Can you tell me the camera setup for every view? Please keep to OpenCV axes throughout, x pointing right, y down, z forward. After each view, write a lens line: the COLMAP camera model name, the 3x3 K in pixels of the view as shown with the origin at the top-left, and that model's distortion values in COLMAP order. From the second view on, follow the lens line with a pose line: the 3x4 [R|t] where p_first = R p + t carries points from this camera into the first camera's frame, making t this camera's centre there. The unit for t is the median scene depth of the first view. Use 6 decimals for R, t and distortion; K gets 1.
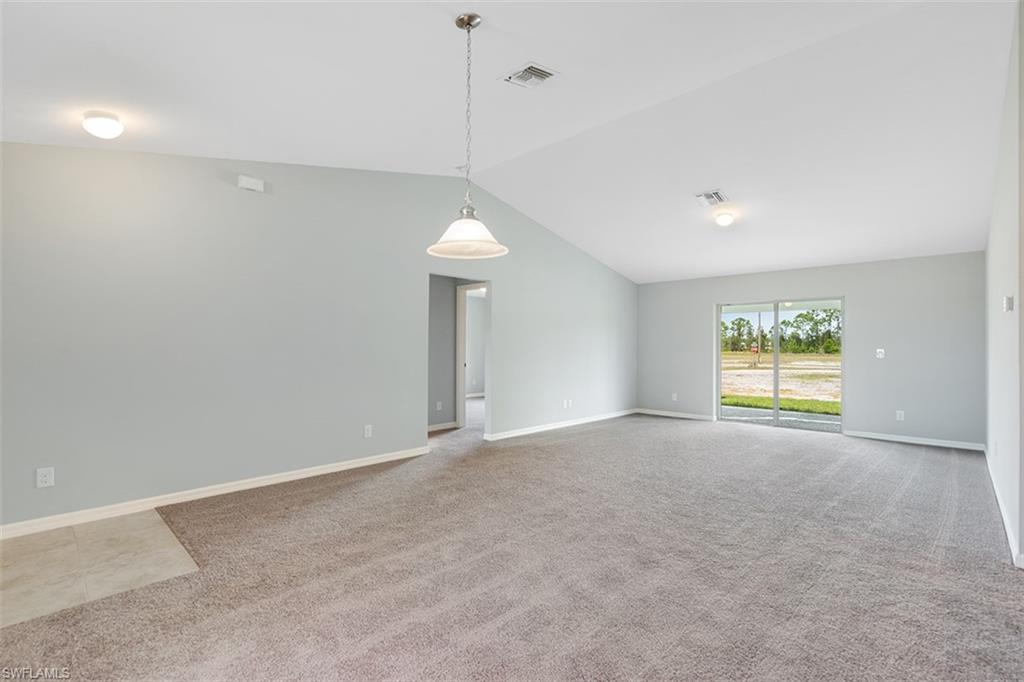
lens RADIAL K [[461.9, 0, 506.3], [0, 461.9, 342.5], [0, 0, 1]] dist [0.005936, -0.001493]
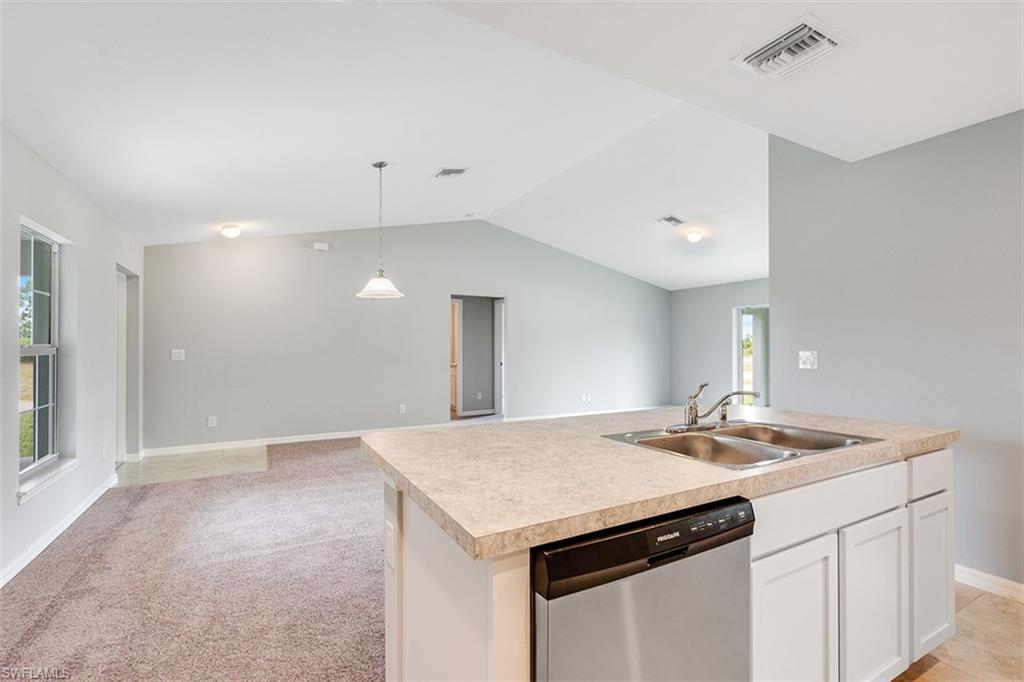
lens RADIAL K [[461.9, 0, 509.6], [0, 461.9, 340.7], [0, 0, 1]] dist [0.005936, -0.001493]
pose [[0.954201, -0.009540, -0.299014, 0.536669], [0.006309, 0.999911, -0.011767, 0.001637], [0.299100, 0.009342, 0.954176, -0.312650]]
